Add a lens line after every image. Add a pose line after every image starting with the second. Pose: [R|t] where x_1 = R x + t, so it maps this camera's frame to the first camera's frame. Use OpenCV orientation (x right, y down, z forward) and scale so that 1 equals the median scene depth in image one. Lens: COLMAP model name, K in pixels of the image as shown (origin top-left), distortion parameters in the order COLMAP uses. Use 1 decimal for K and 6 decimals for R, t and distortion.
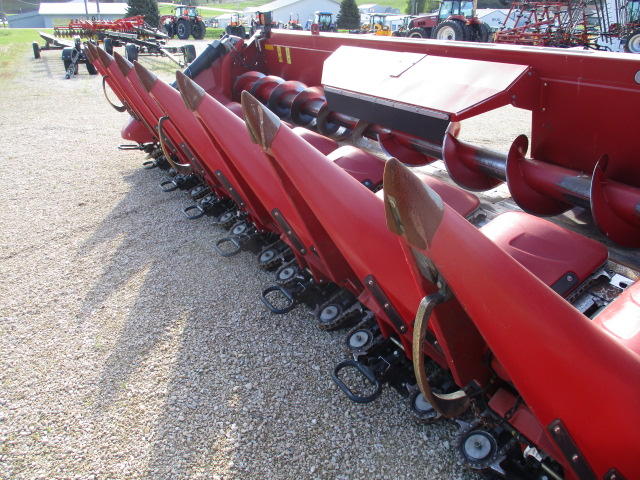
lens RADIAL K [[535.1, 0, 316.8], [0, 535.1, 235.6], [0, 0, 1]] dist [-0.048141, 0.017885]
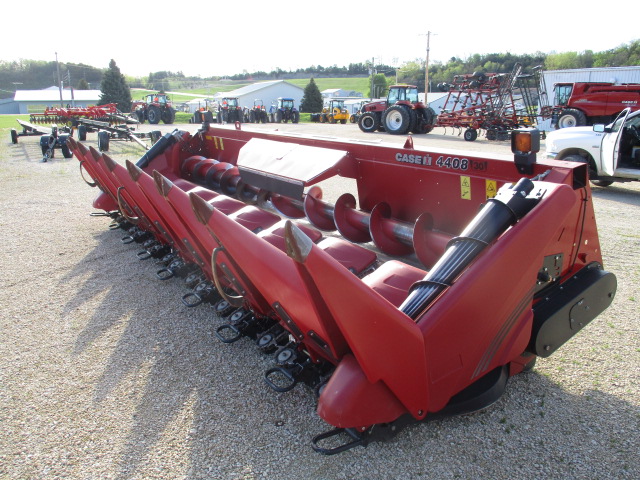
lens RADIAL K [[535.1, 0, 316.8], [0, 535.1, 235.6], [0, 0, 1]] dist [-0.048141, 0.017885]
pose [[0.998370, -0.021504, 0.052874, 0.075247], [0.028776, 0.989608, -0.140880, 0.057894], [-0.049295, 0.142171, 0.988614, -0.206736]]
